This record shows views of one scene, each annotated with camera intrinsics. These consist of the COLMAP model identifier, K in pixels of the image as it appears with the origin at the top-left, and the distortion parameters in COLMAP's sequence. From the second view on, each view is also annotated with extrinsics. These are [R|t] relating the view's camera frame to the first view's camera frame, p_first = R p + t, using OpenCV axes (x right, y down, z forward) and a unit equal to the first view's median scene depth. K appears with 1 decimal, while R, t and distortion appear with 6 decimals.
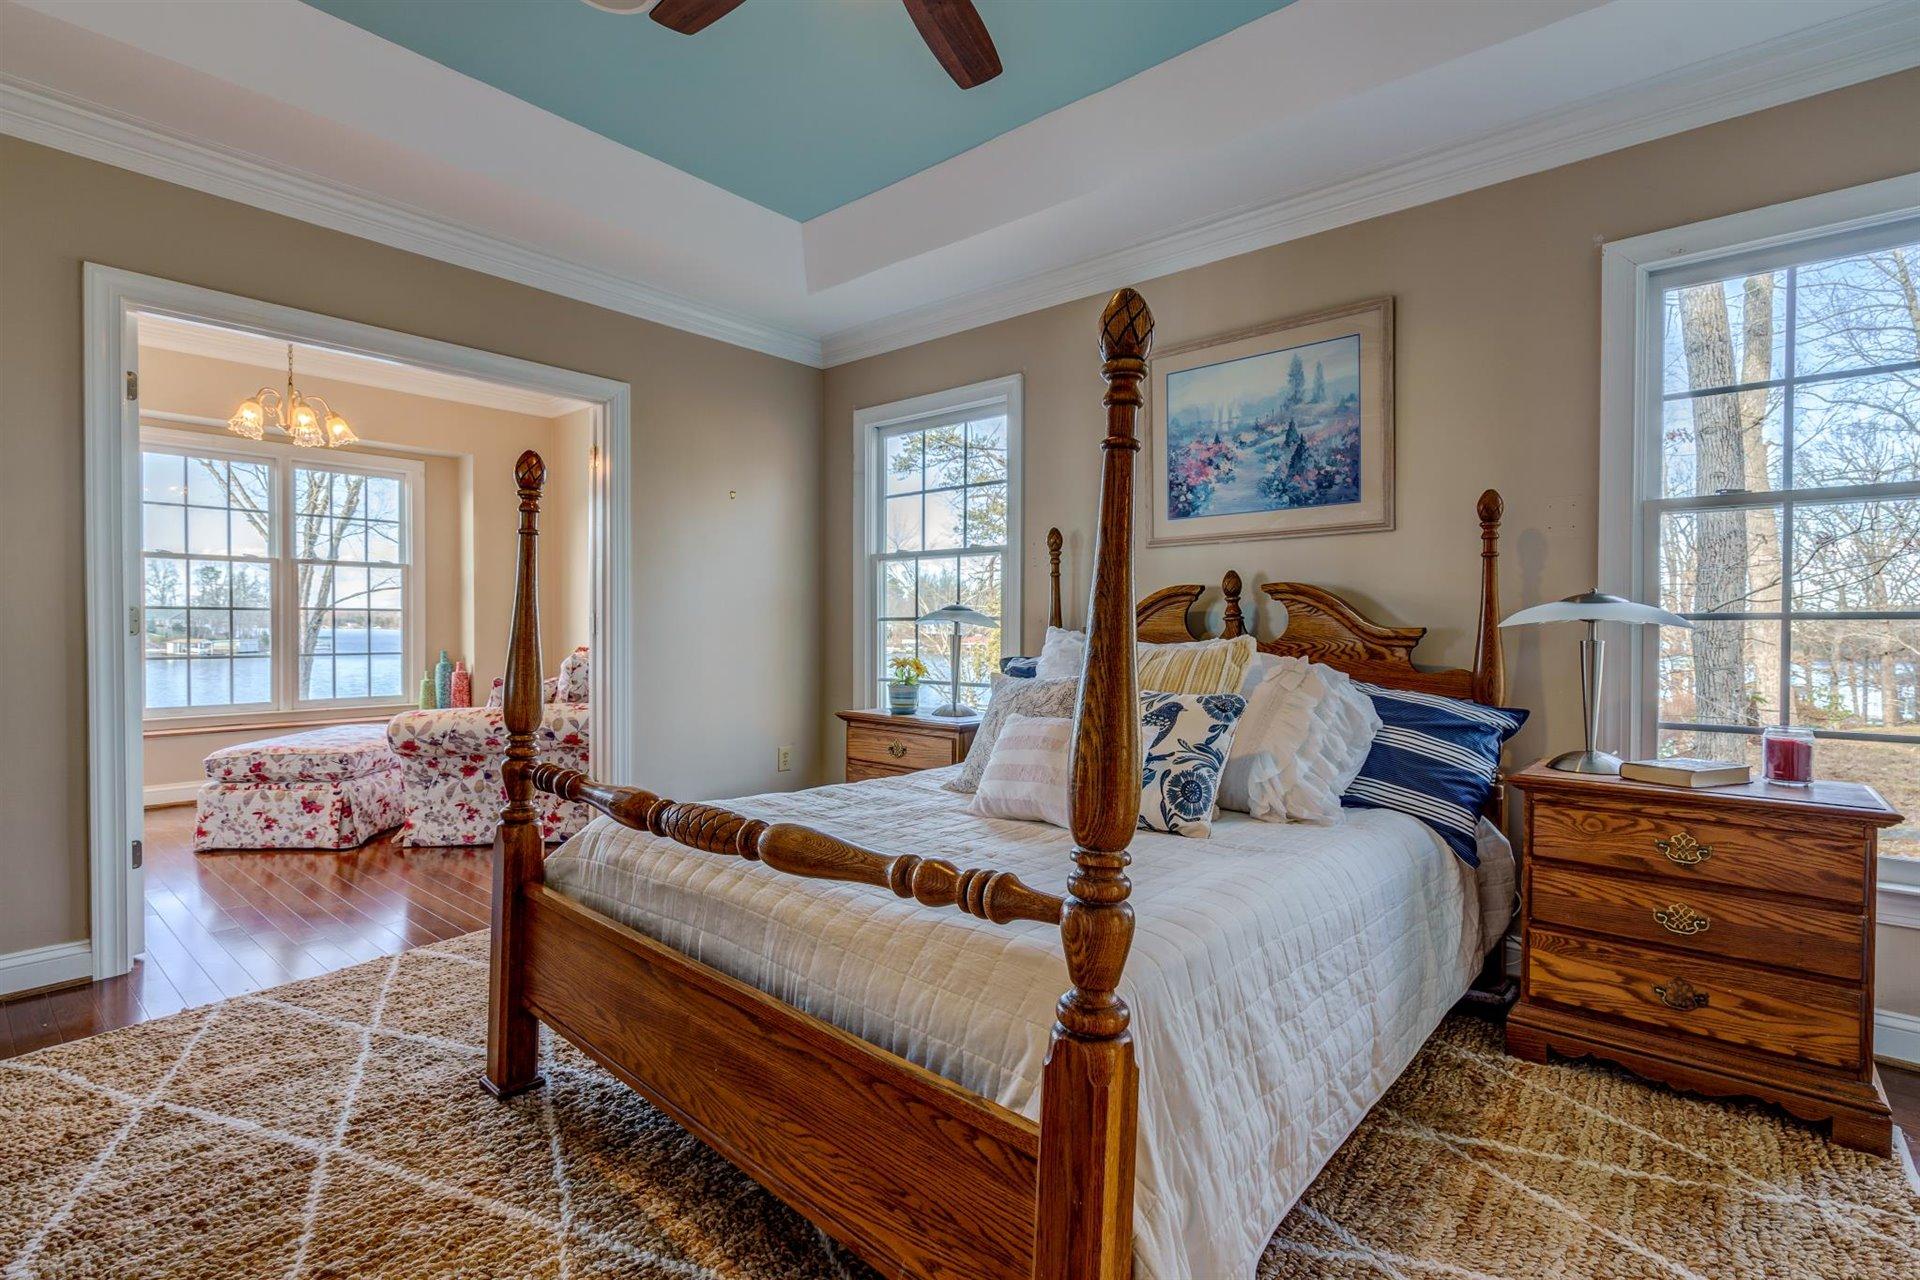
lens RADIAL K [[886.8, 0, 958.9], [0, 886.8, 636.2], [0, 0, 1]] dist [-0.001611, 0.000654]
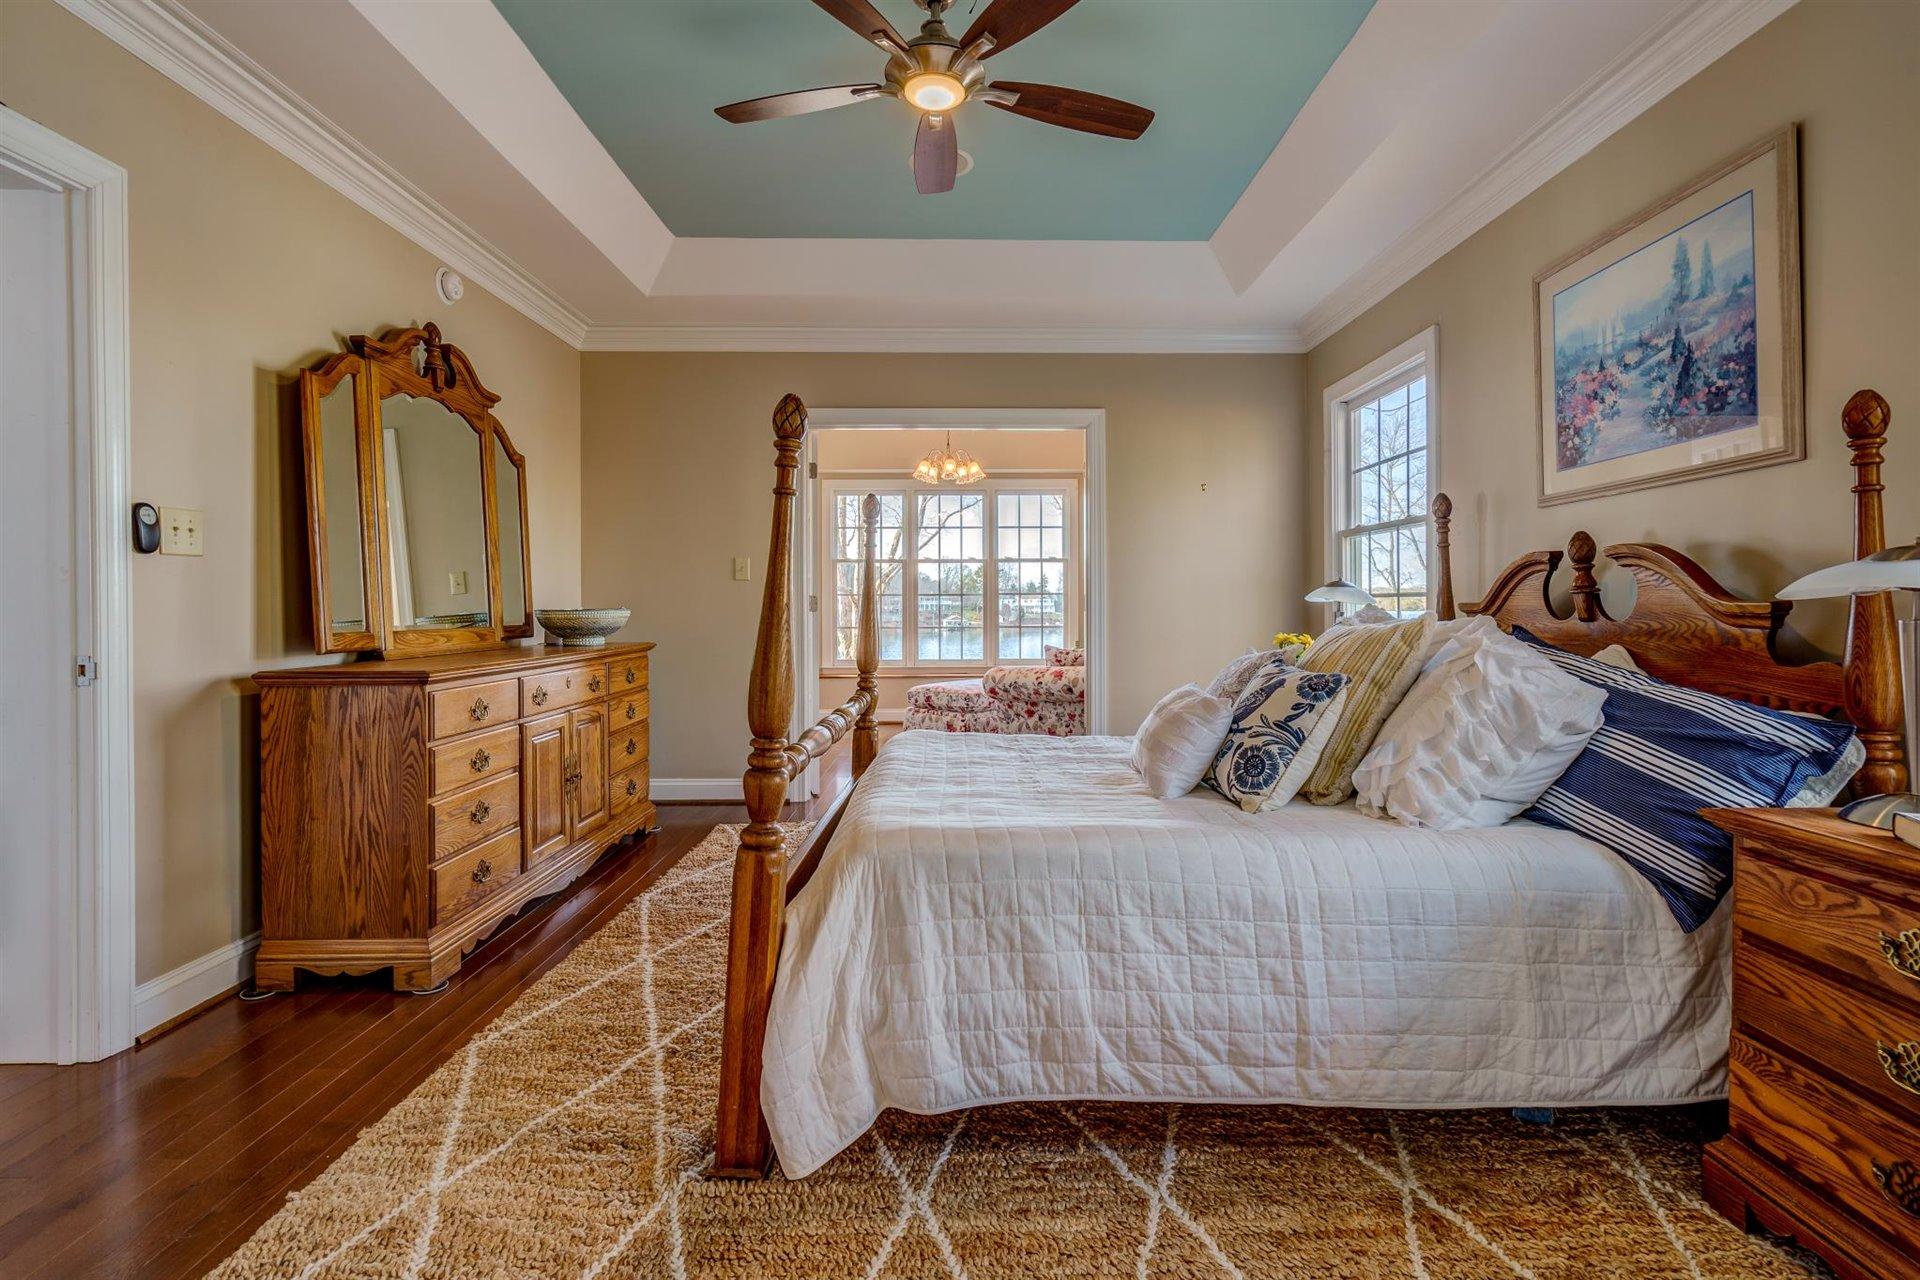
lens RADIAL K [[860.9, 0, 953.7], [0, 860.9, 607.5], [0, 0, 1]] dist [-0.002180, 0.000649]
pose [[0.668571, -0.003024, -0.743642, 0.491291], [-0.003921, 0.999963, -0.007592, 0.002537], [0.743638, 0.007991, 0.668534, 0.057961]]
